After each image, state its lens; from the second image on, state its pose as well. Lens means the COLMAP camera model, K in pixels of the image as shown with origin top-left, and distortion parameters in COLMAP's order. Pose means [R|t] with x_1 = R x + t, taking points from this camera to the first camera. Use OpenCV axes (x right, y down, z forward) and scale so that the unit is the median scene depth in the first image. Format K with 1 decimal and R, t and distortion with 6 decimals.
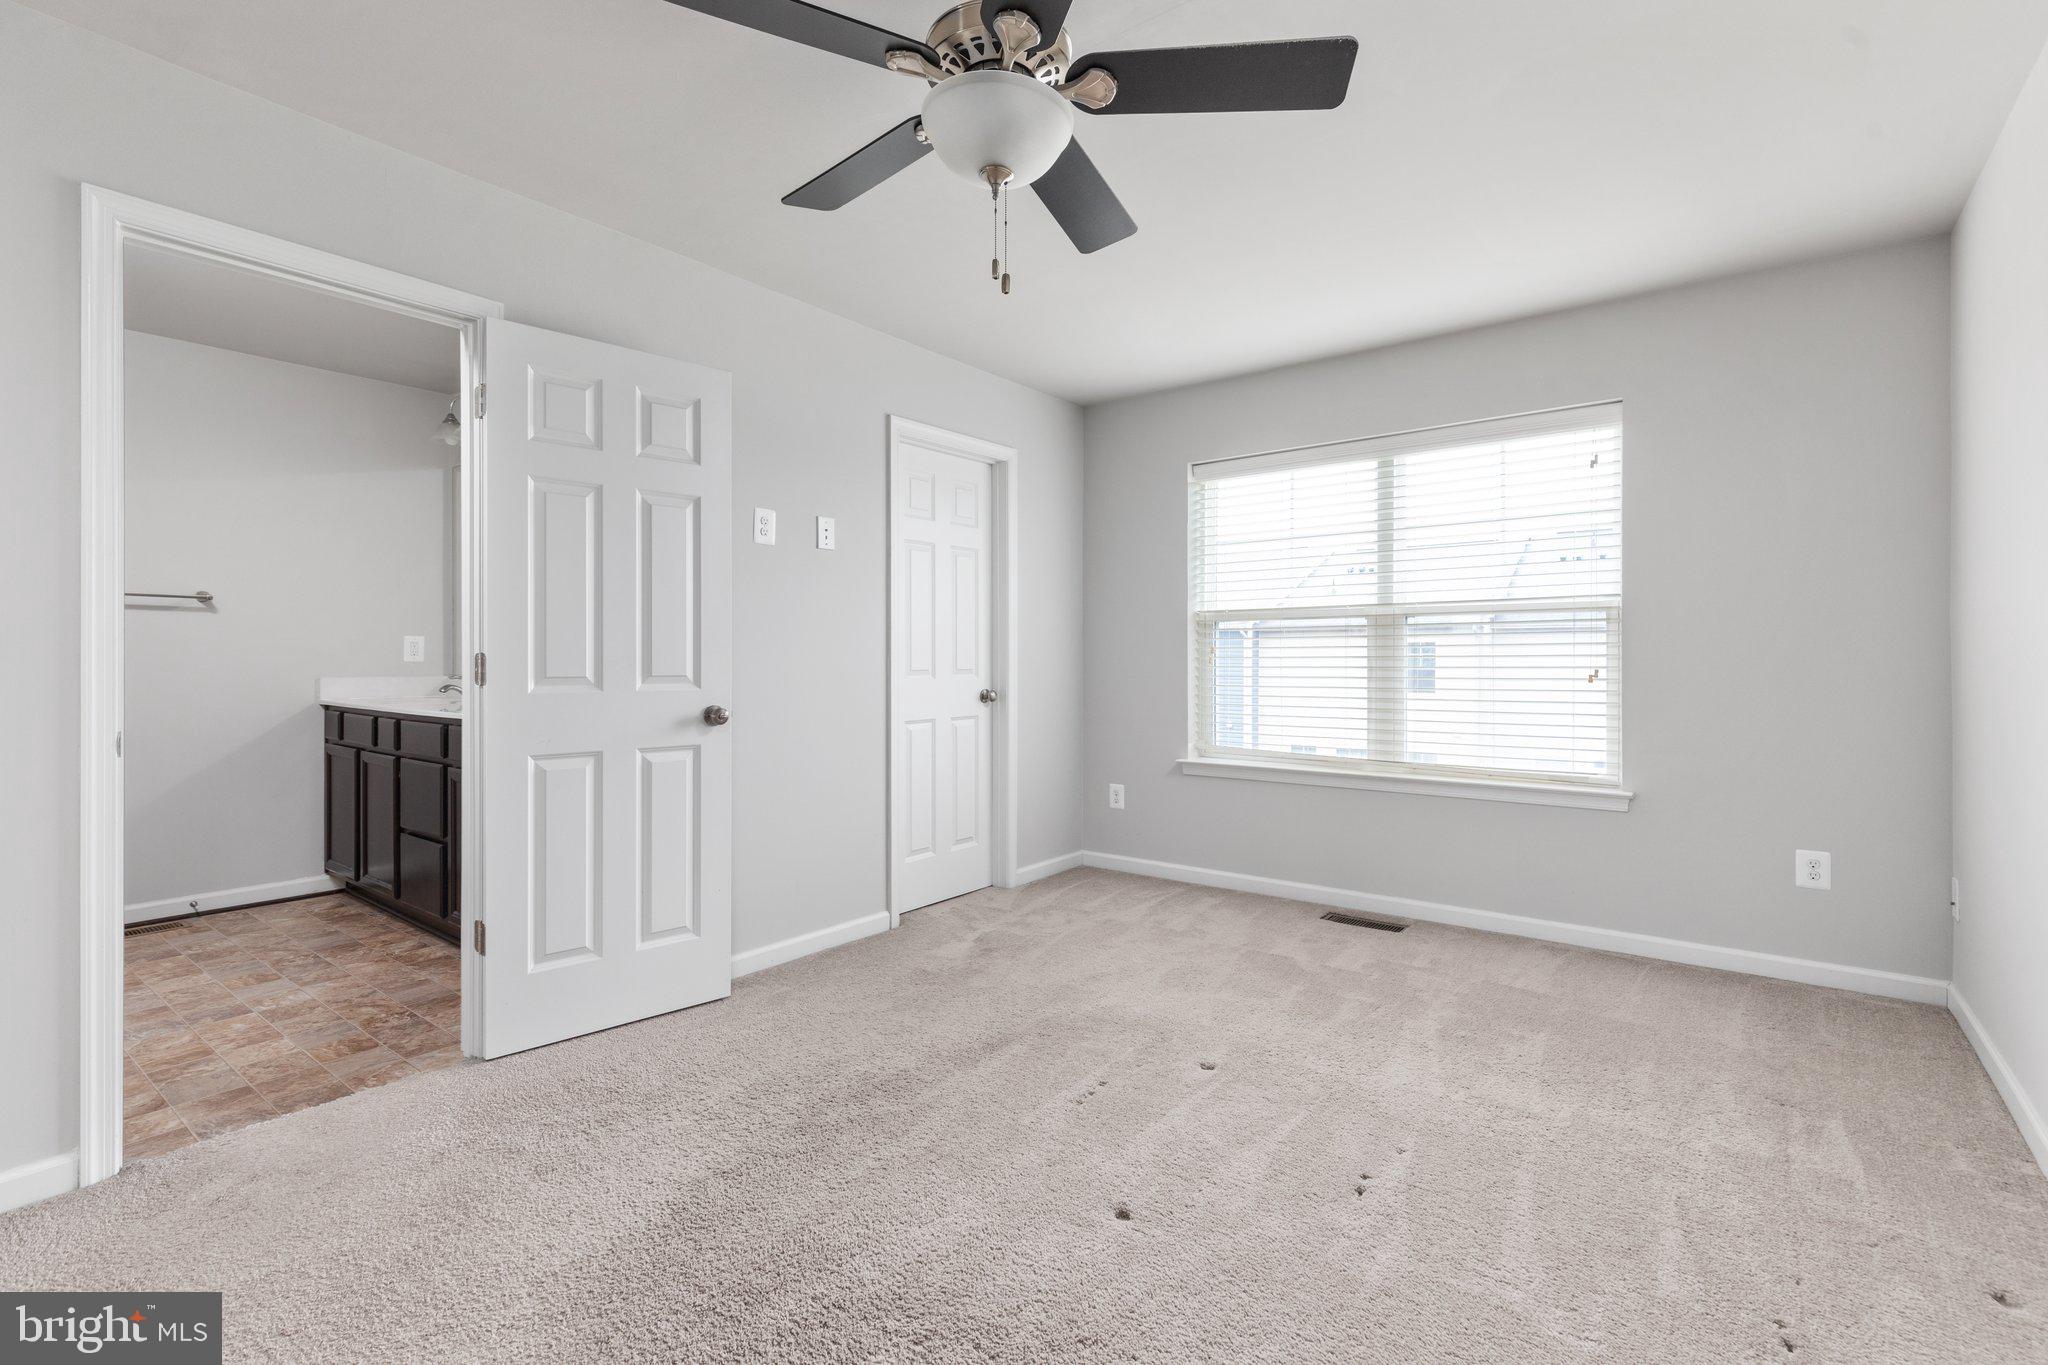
lens RADIAL K [[909.7, 0, 1031.6], [0, 909.7, 671.0], [0, 0, 1]] dist [0.005031, -0.000901]
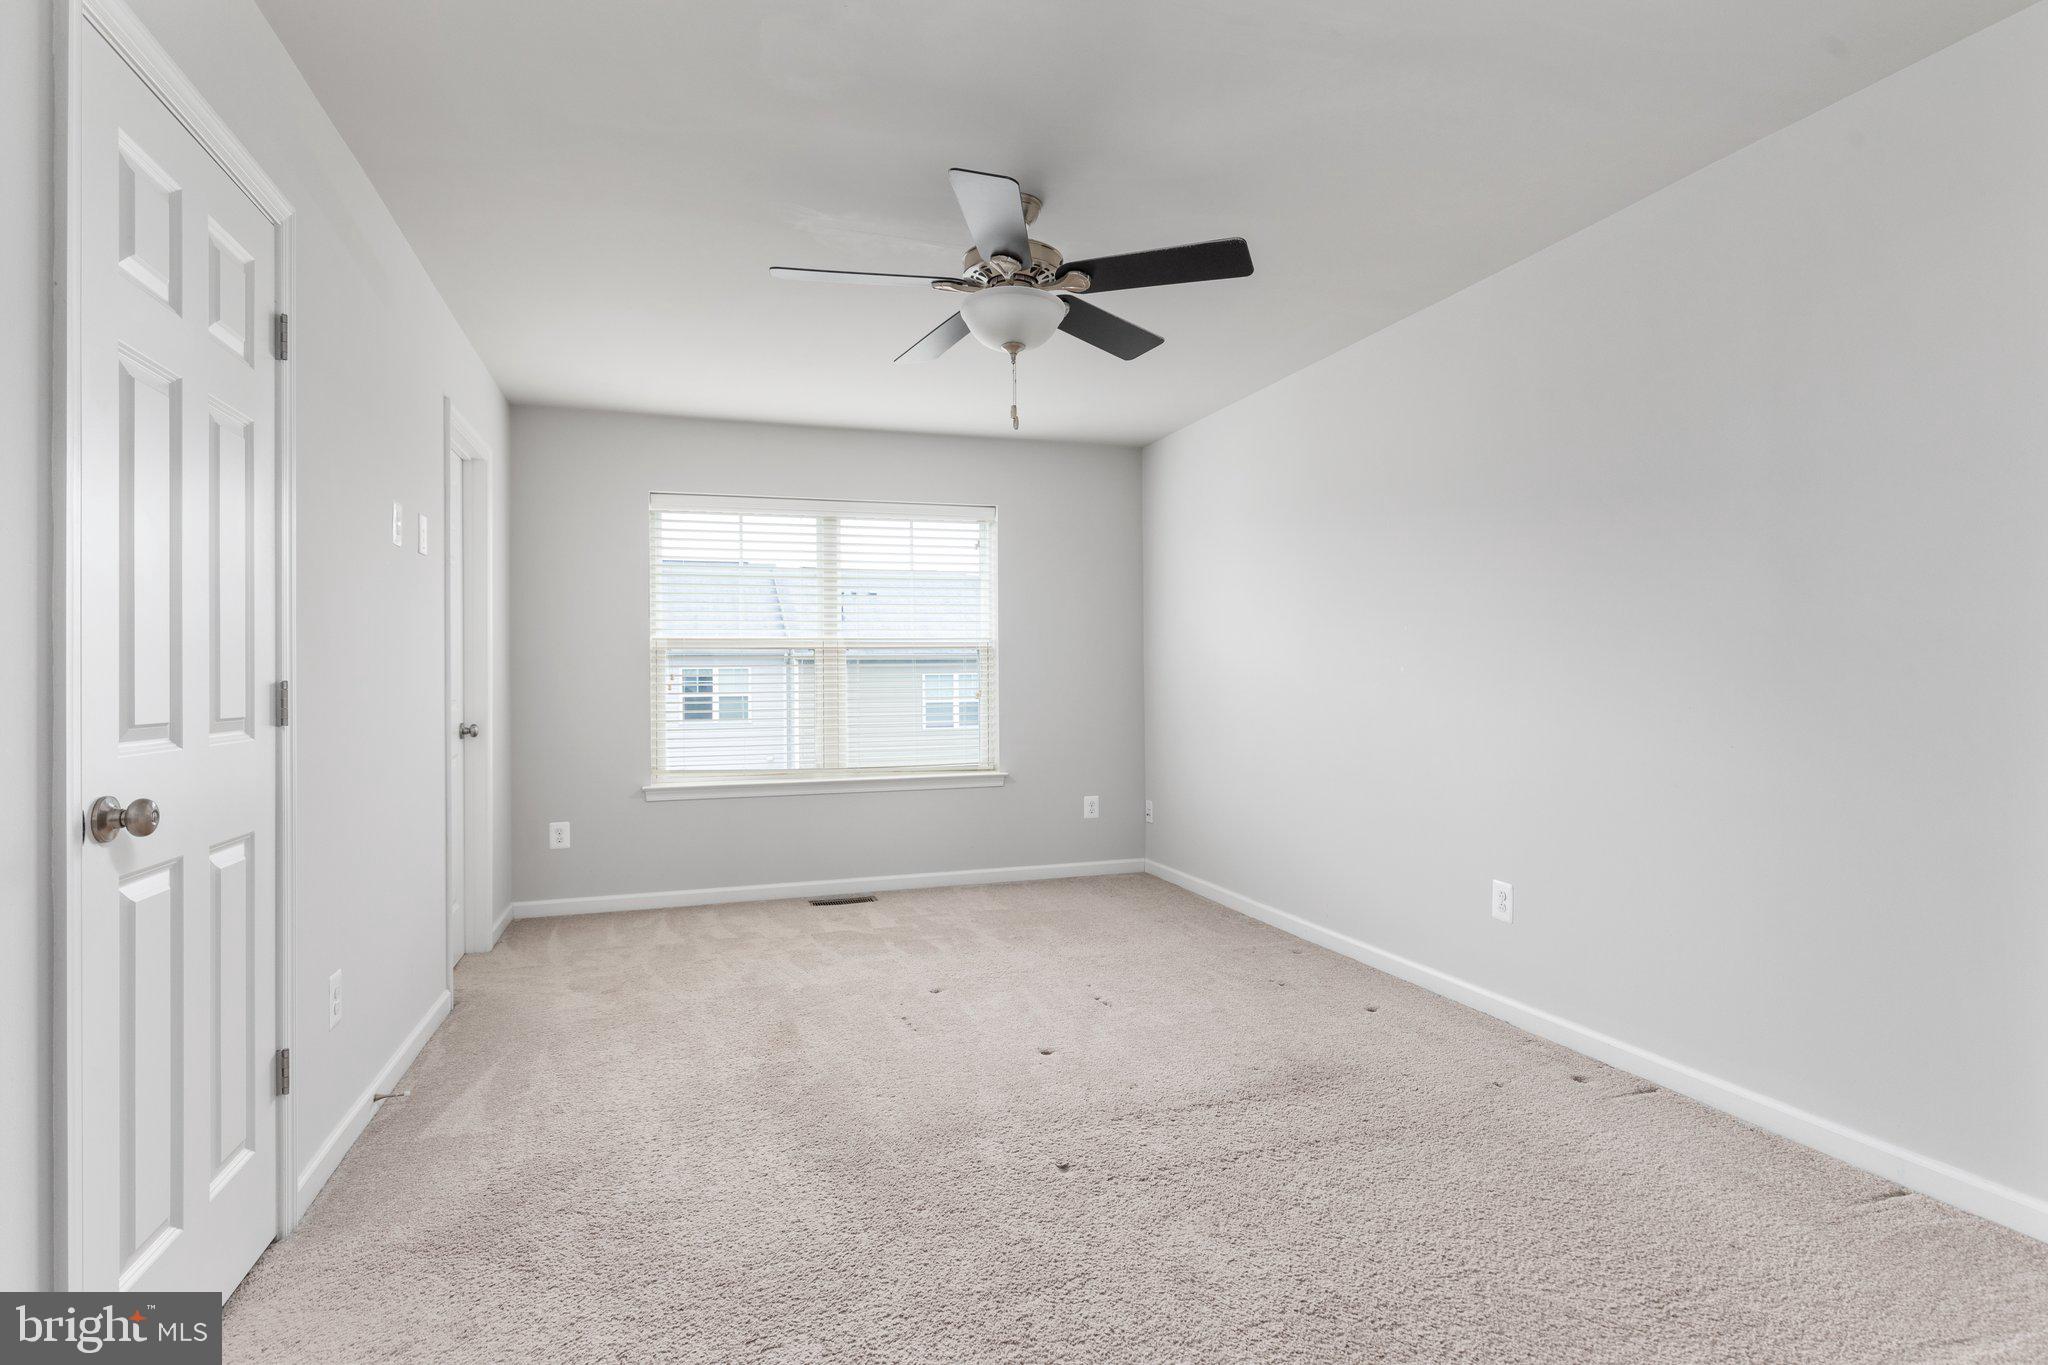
lens RADIAL K [[1015.8, 0, 1024.0], [0, 1015.8, 682.5], [0, 0, 1]] dist [0.001462, 0.000022]
pose [[0.569414, -0.005267, 0.822034, -0.674152], [0.020947, 0.999748, -0.008105, 0.002352], [-0.821784, 0.021834, 0.569381, 0.036098]]
